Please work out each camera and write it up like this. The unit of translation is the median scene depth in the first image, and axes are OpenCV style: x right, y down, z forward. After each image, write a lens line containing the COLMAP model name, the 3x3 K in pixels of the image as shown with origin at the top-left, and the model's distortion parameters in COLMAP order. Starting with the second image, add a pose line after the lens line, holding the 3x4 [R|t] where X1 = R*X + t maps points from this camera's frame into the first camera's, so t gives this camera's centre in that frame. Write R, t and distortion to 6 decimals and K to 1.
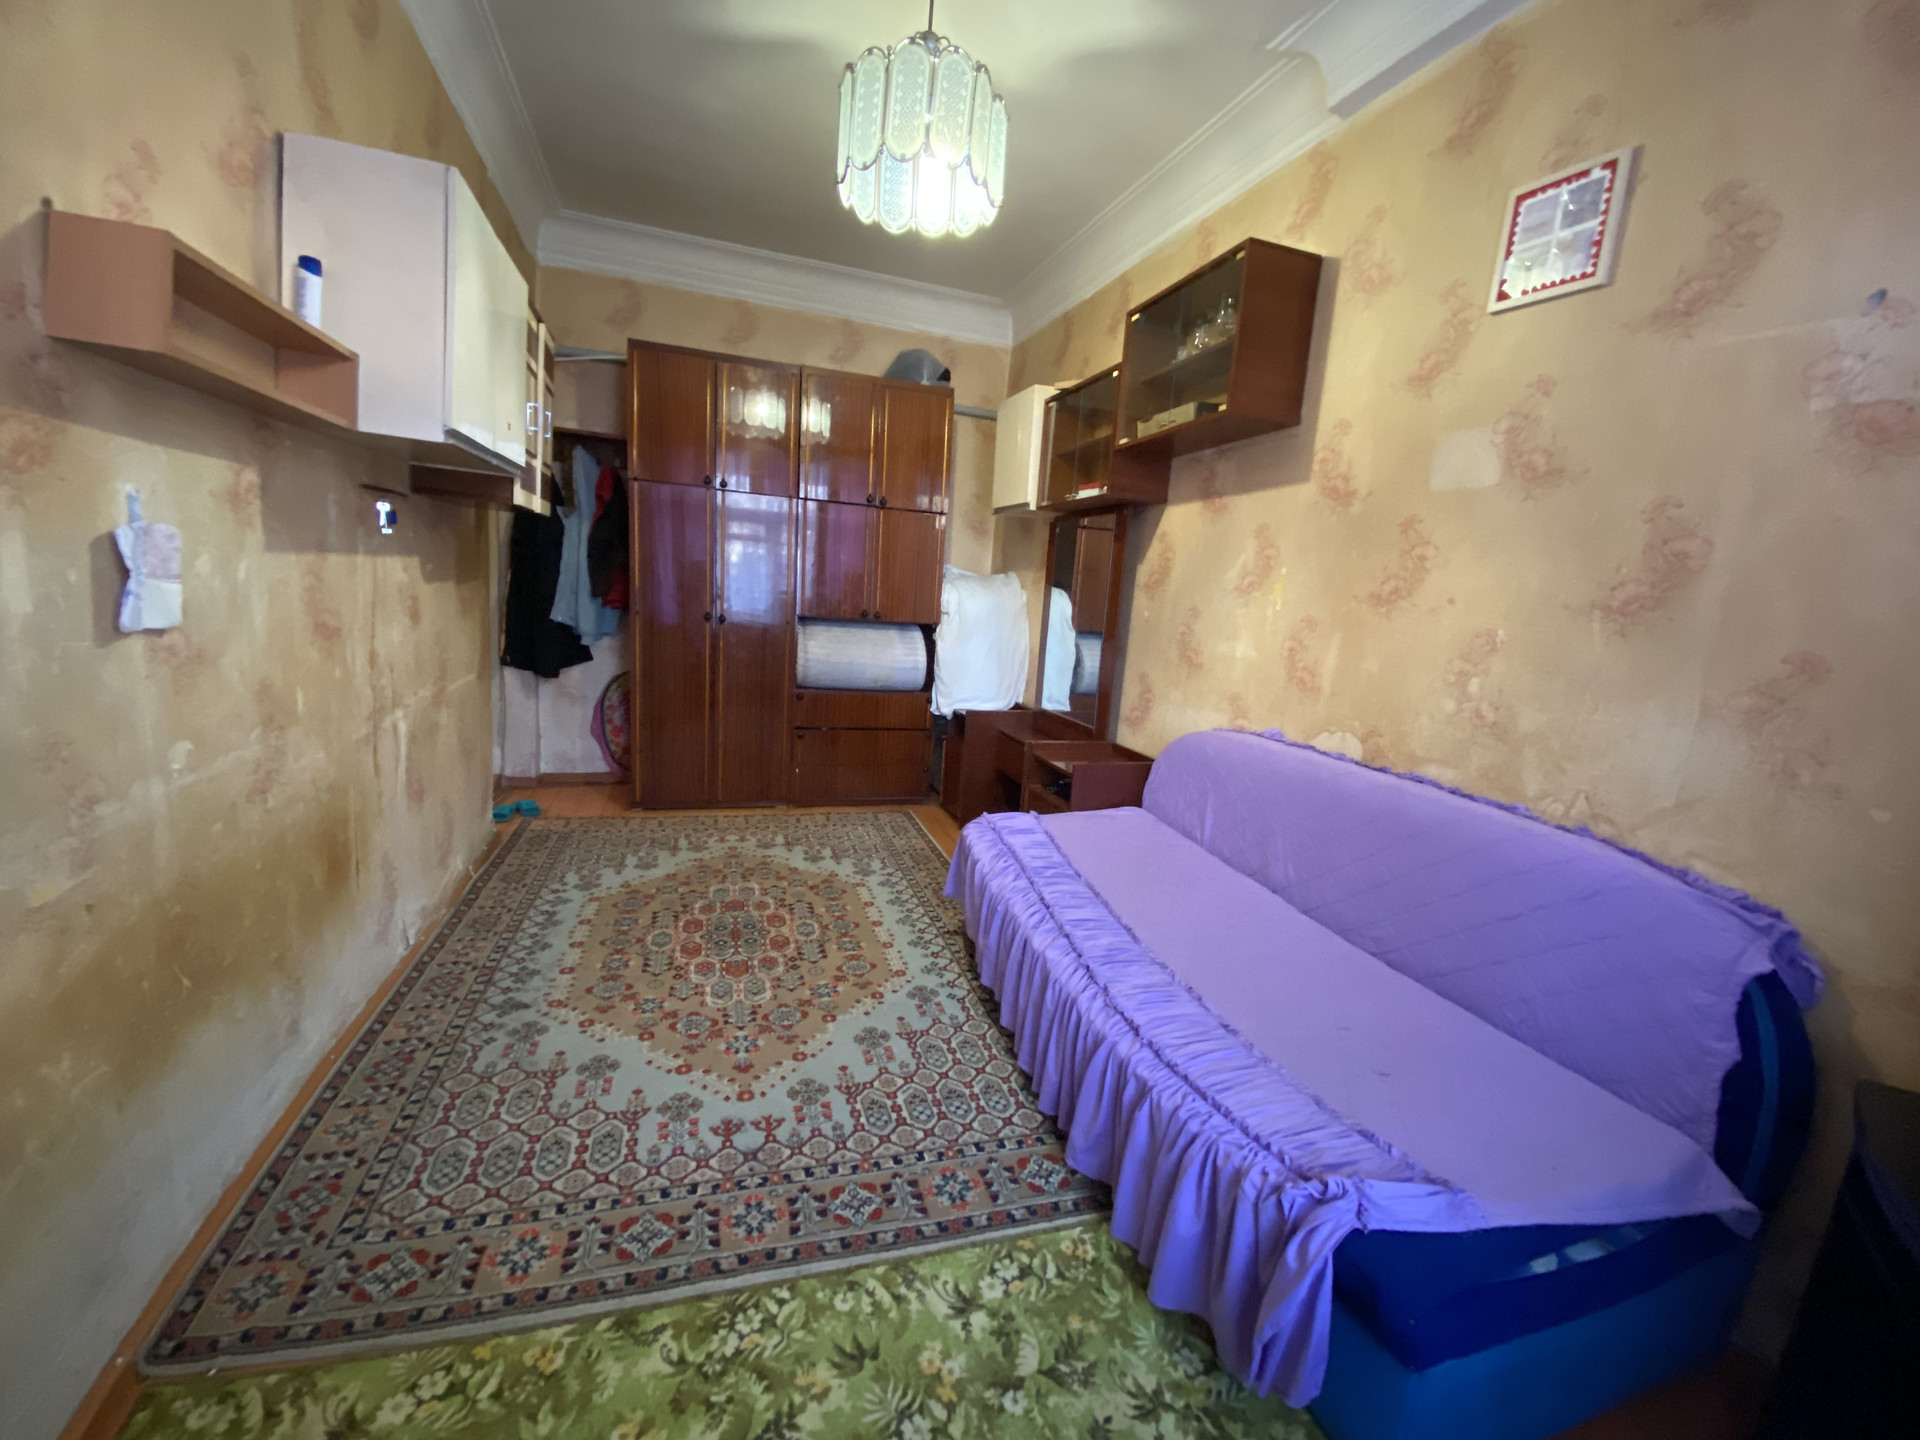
lens RADIAL K [[765.3, 0, 971.6], [0, 765.3, 724.9], [0, 0, 1]] dist [0.011640, -0.012333]
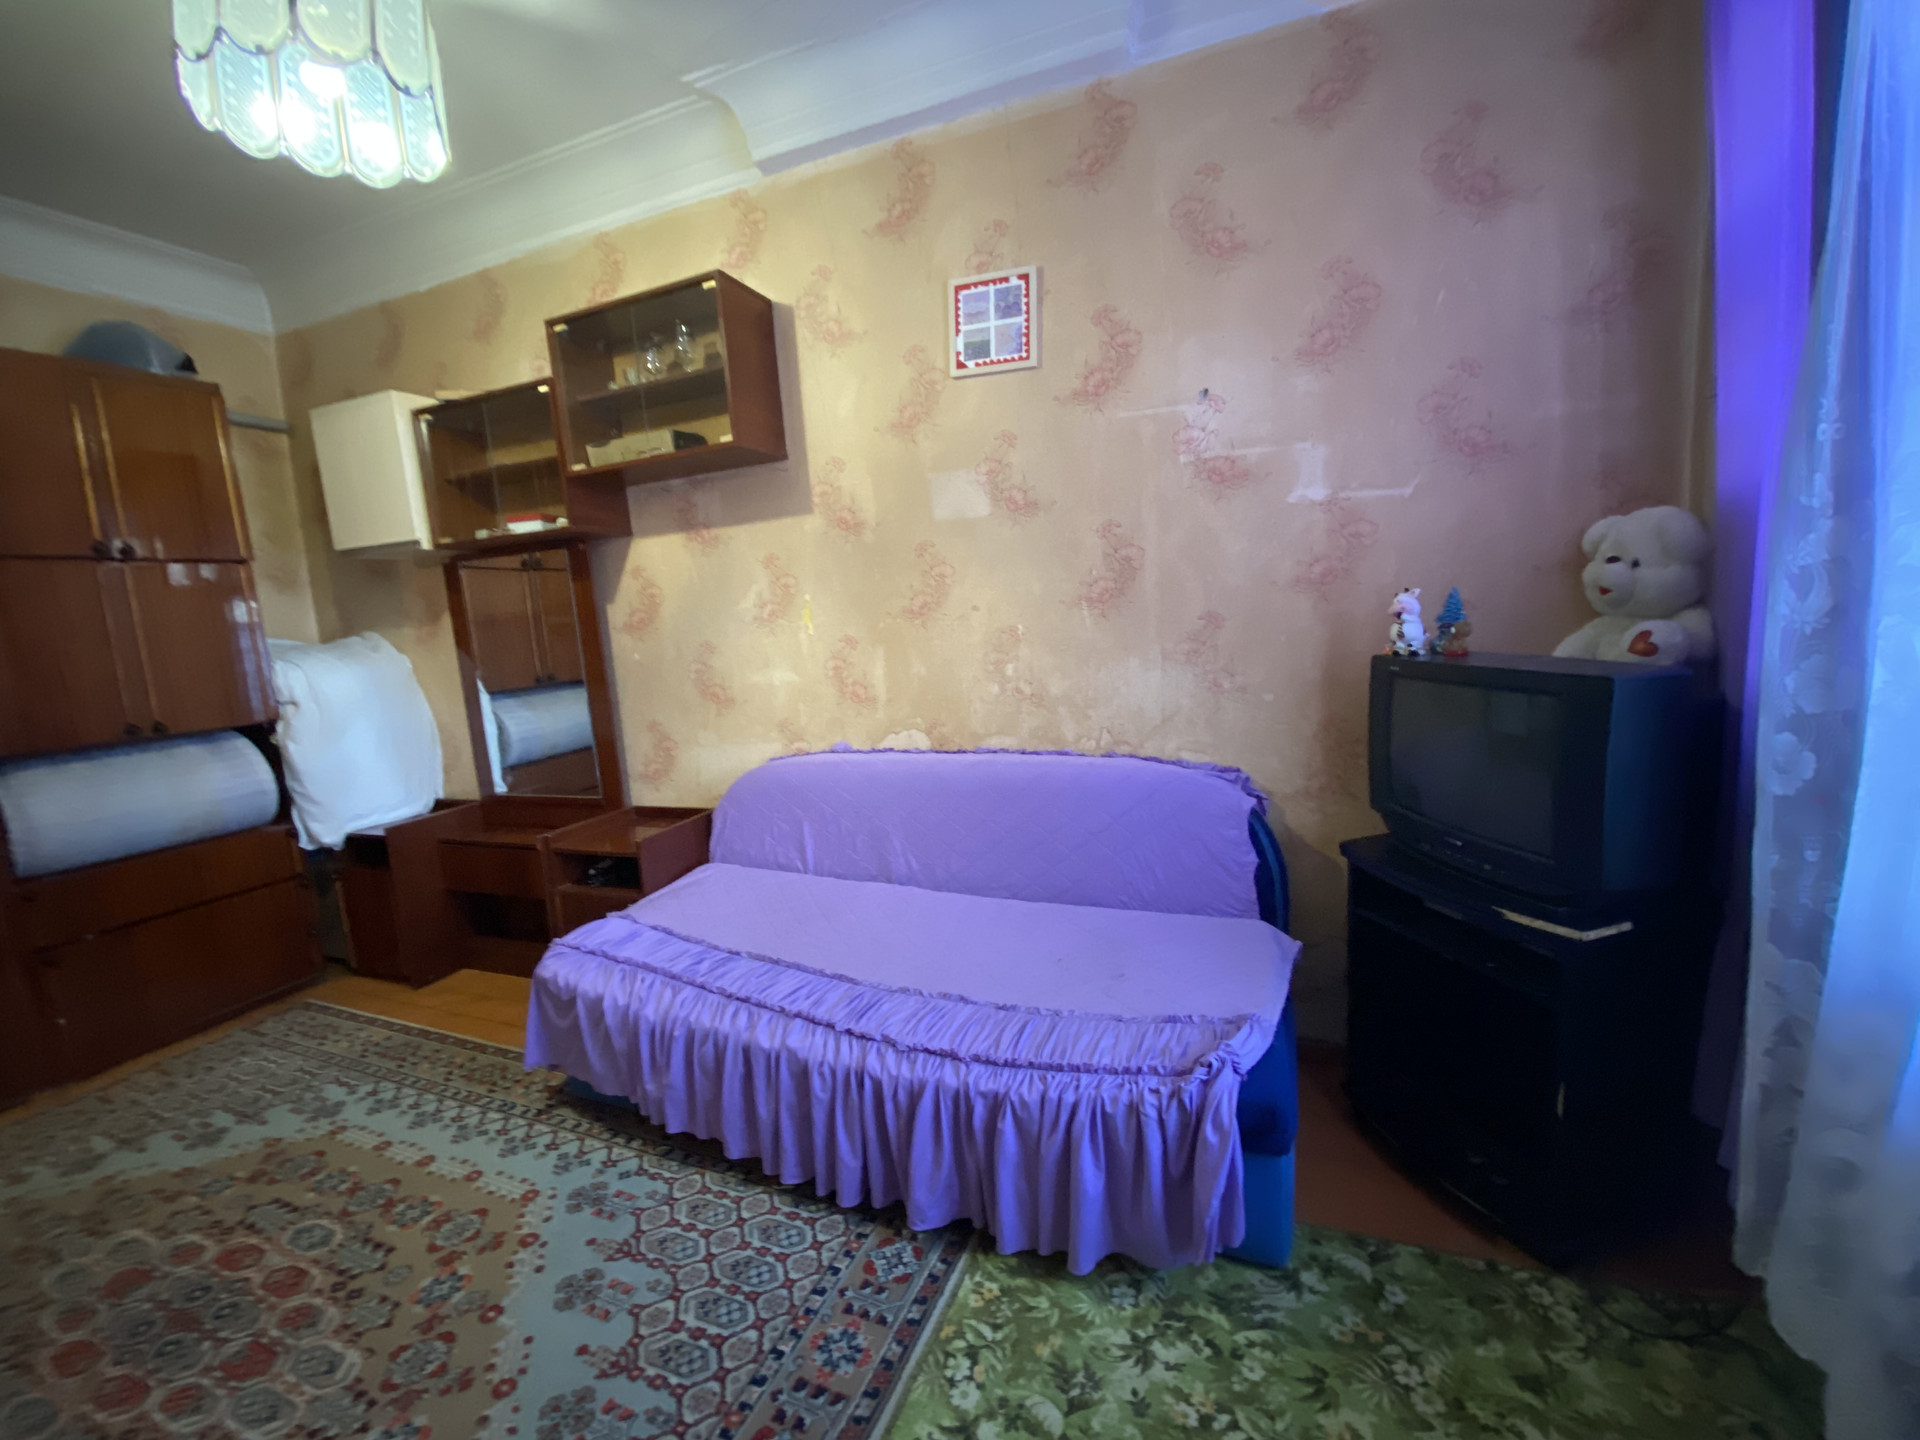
lens RADIAL K [[765.3, 0, 951.1], [0, 765.3, 727.1], [0, 0, 1]] dist [0.011640, -0.012333]
pose [[0.646505, -0.221824, 0.729949, -0.338985], [0.244218, 0.966623, 0.077446, -0.076691], [-0.722765, 0.128198, 0.679100, 0.211321]]
